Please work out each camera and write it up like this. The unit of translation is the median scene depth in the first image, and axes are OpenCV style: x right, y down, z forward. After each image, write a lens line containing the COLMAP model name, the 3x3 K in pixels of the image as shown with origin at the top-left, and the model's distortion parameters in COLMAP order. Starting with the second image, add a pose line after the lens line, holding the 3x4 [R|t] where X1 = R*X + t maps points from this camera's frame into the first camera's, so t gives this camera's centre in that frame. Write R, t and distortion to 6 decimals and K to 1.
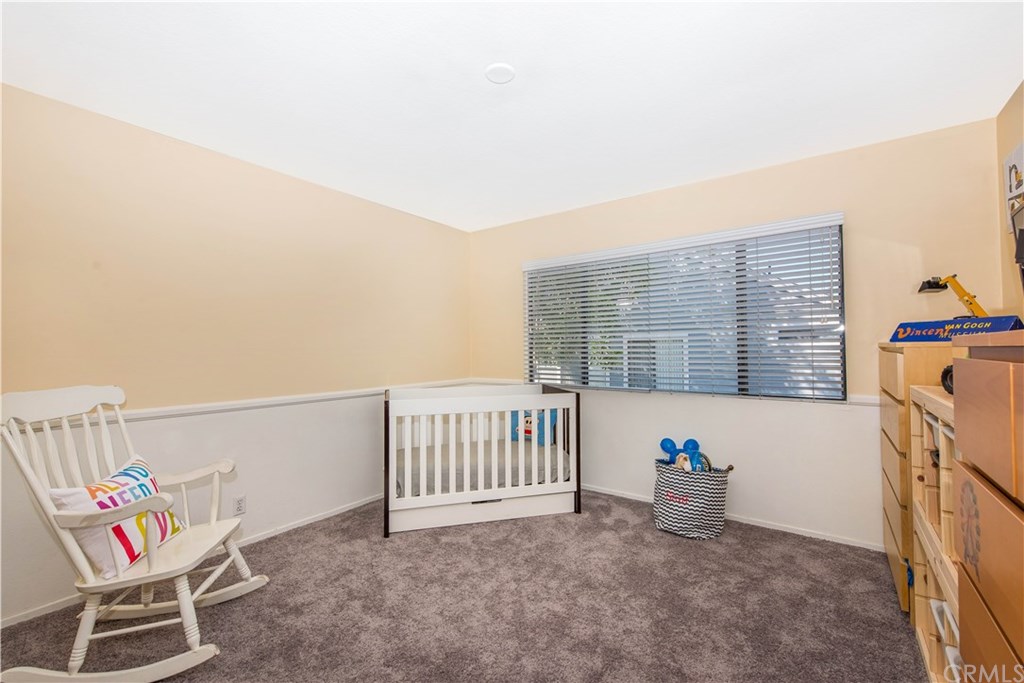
lens RADIAL K [[424.8, 0, 510.2], [0, 424.8, 340.5], [0, 0, 1]] dist [0.009892, -0.001789]
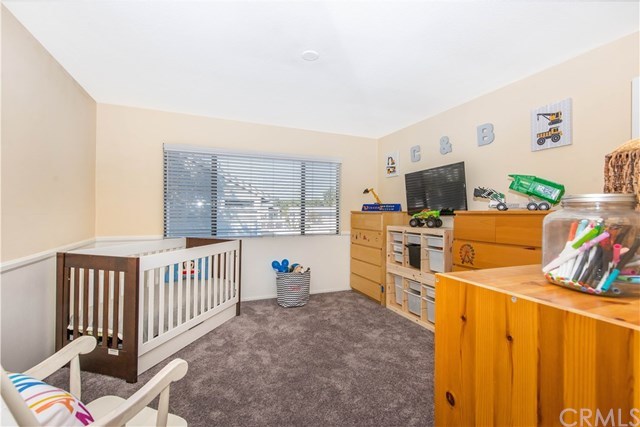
lens RADIAL K [[283.0, 0, 318.3], [0, 283.0, 212.0], [0, 0, 1]] dist [0.010825, -0.001954]
pose [[0.536266, 0.007973, 0.844011, -0.620589], [-0.026296, 0.999628, 0.007265, 0.003048], [-0.843639, -0.026090, 0.536276, 0.204401]]
